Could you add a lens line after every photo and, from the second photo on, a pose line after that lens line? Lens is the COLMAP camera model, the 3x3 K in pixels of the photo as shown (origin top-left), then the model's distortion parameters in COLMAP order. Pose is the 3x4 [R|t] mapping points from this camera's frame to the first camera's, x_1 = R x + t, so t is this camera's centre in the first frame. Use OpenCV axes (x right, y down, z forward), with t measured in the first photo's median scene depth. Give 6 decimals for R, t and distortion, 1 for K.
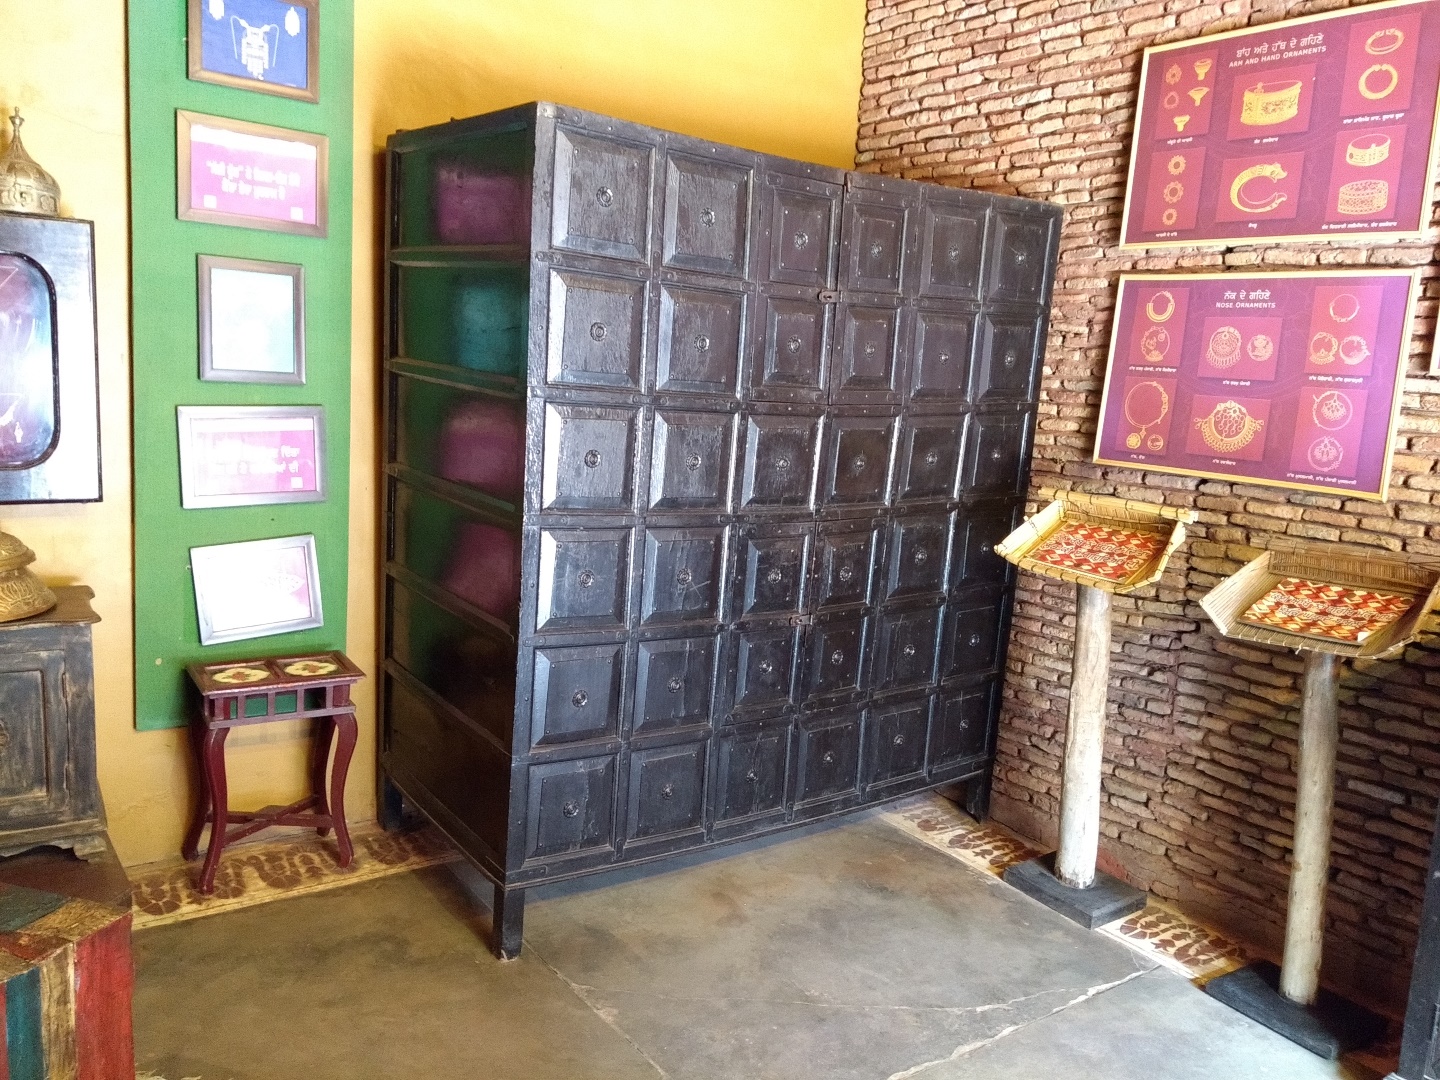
lens RADIAL K [[1141.3, 0, 724.6], [0, 1141.3, 550.8], [0, 0, 1]] dist [0.080050, -0.108988]
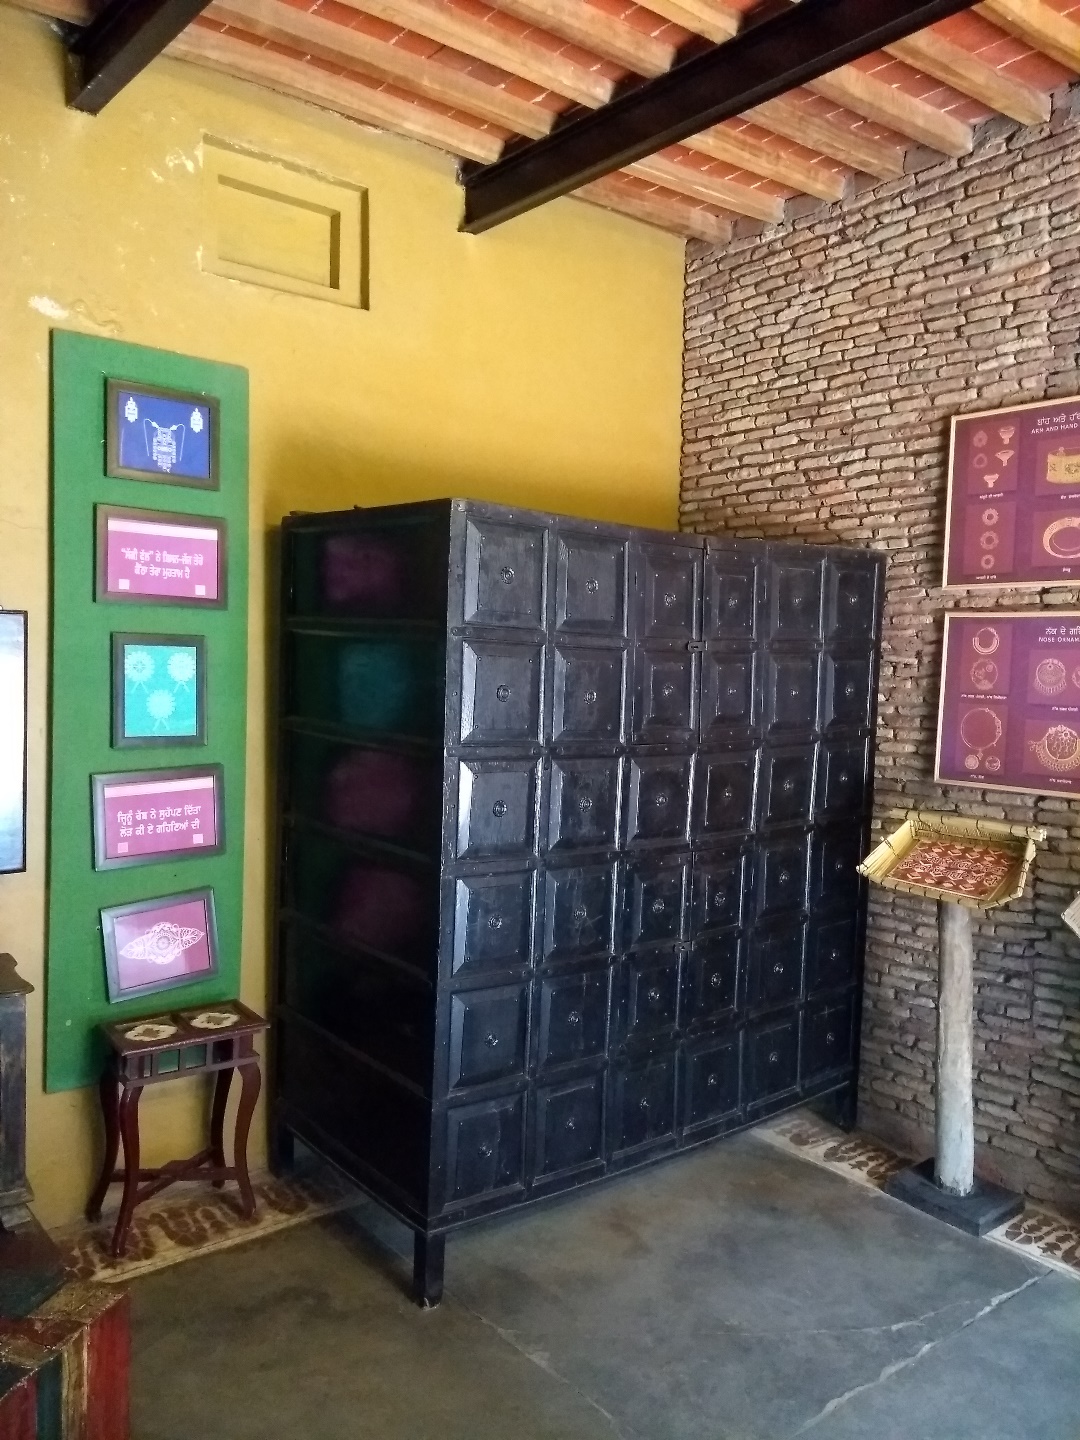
lens RADIAL K [[1128.8, 0, 543.8], [0, 1128.8, 716.5], [0, 0, 1]] dist [0.082253, -0.109211]
pose [[0.997924, -0.041738, 0.049055, -0.108756], [0.047063, 0.992485, -0.112955, -0.039857], [-0.043972, 0.115029, 0.992388, -0.058265]]
